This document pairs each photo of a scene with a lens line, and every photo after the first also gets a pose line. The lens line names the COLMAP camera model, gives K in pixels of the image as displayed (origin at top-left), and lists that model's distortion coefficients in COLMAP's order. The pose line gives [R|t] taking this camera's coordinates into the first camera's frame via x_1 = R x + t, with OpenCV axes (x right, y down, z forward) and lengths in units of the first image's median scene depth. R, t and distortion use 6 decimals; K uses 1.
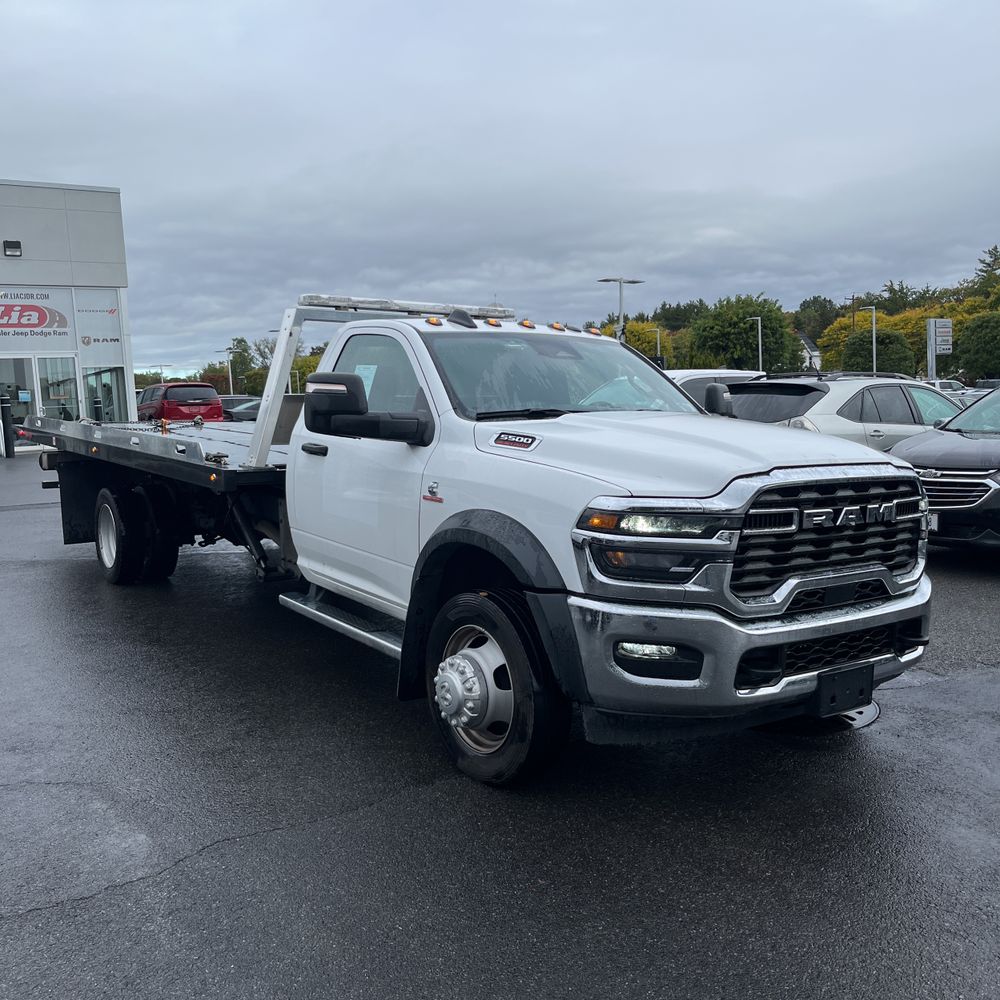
lens RADIAL K [[1023.7, 0, 507.0], [0, 1023.7, 506.3], [0, 0, 1]] dist [0.018360, 0.000000]
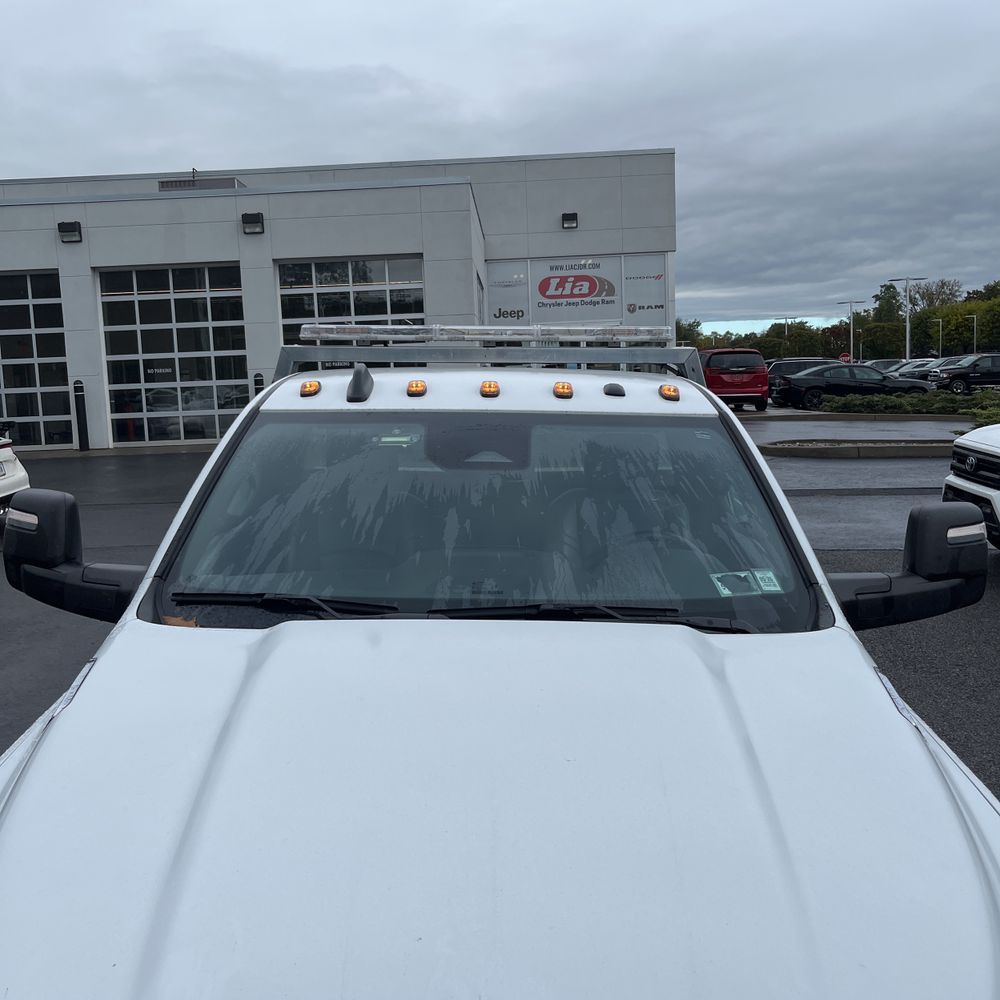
lens RADIAL K [[1023.7, 0, 492.3], [0, 1023.7, 497.7], [0, 0, 1]] dist [0.018360, 0.000000]
pose [[0.809330, 0.081725, -0.581641, 0.074375], [-0.057144, 0.996531, 0.060507, -0.032119], [0.584568, -0.015732, 0.811192, 0.118937]]
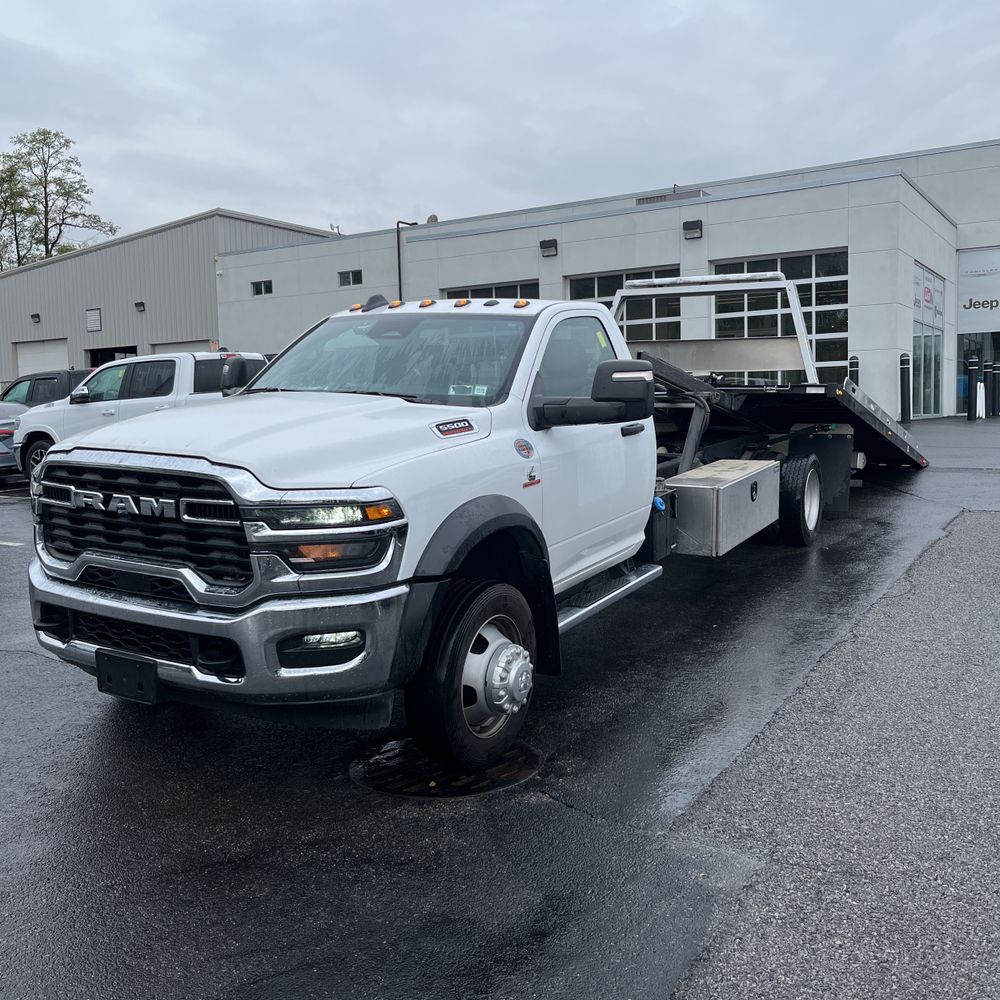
lens RADIAL K [[1023.7, 0, 466.7], [0, 1023.7, 512.1], [0, 0, 1]] dist [0.018360, 0.000000]
pose [[0.380152, 0.130197, -0.915714, 0.210102], [-0.089647, 0.990568, 0.103623, -0.017660], [0.920569, 0.042699, 0.388239, 0.141475]]
